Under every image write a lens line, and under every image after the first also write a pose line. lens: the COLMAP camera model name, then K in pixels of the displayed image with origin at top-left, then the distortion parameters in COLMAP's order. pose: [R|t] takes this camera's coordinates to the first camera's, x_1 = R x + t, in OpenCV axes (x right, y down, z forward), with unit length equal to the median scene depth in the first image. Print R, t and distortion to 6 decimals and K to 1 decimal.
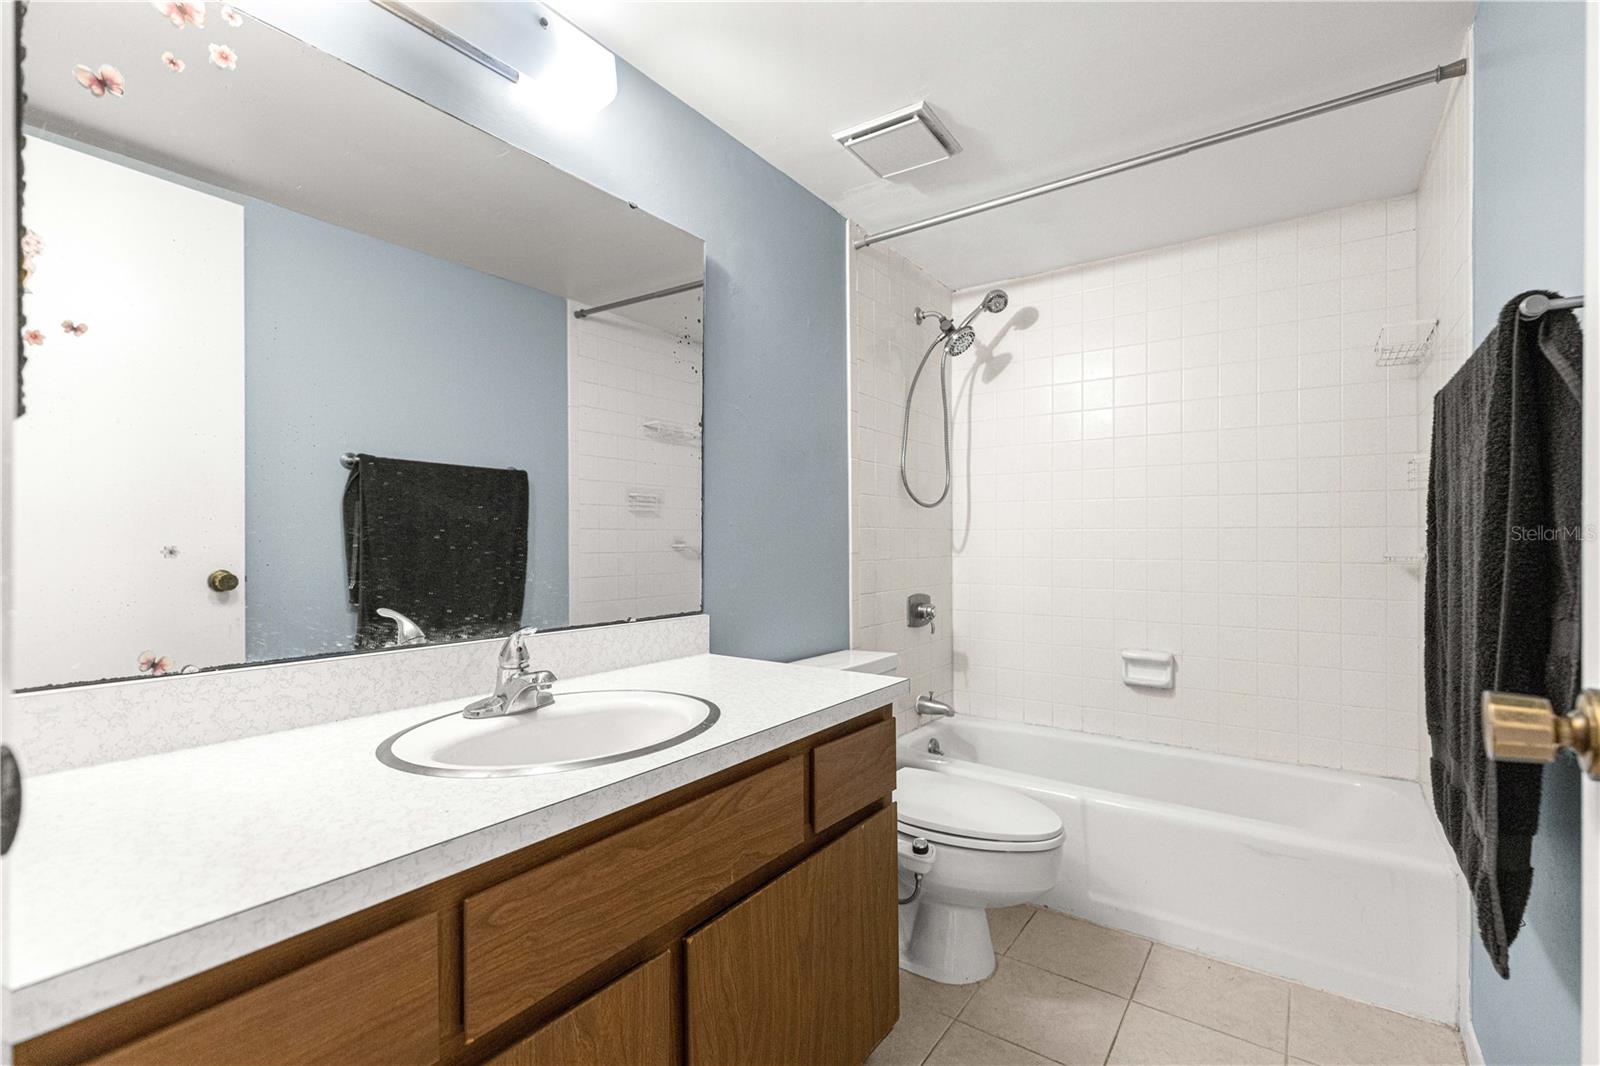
lens RADIAL K [[722.2, 0, 802.1], [0, 722.2, 530.6], [0, 0, 1]] dist [0.004246, 0.000004]
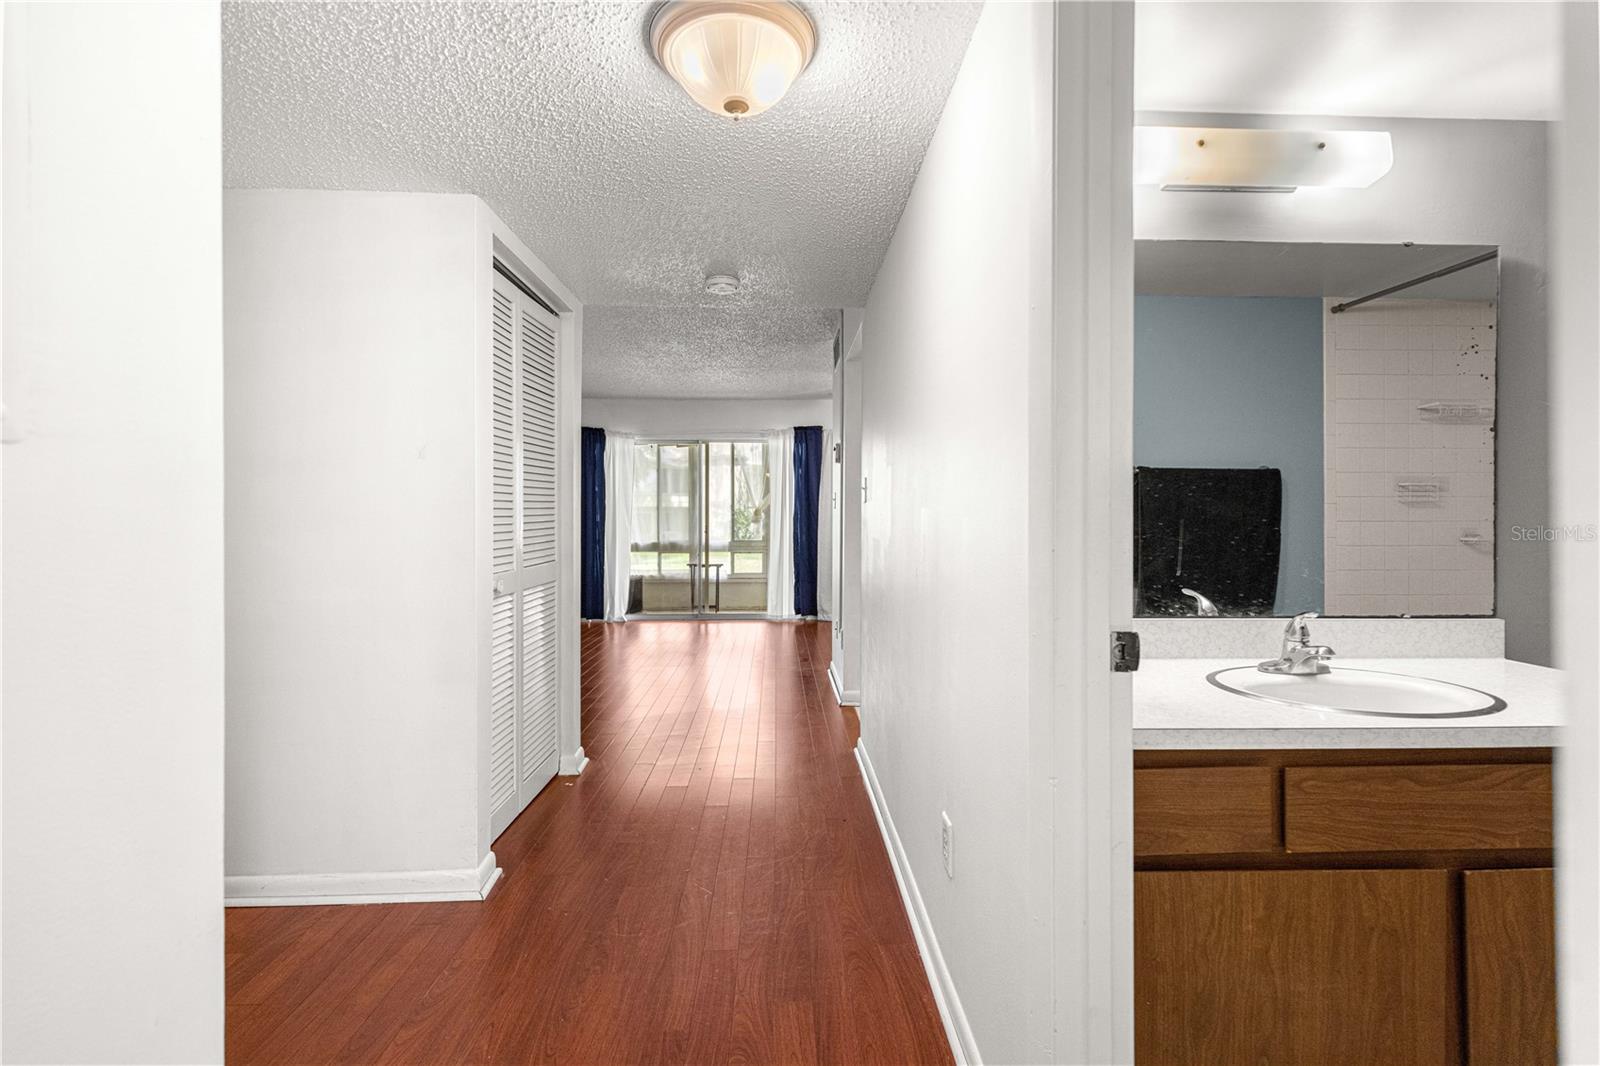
lens RADIAL K [[730.3, 0, 795.9], [0, 730.3, 521.0], [0, 0, 1]] dist [0.001982, 0.000368]
pose [[0.605787, 0.004794, -0.795612, 0.123687], [0.009619, 0.999865, 0.013349, -0.063714], [0.795569, -0.015740, 0.605659, -0.580488]]
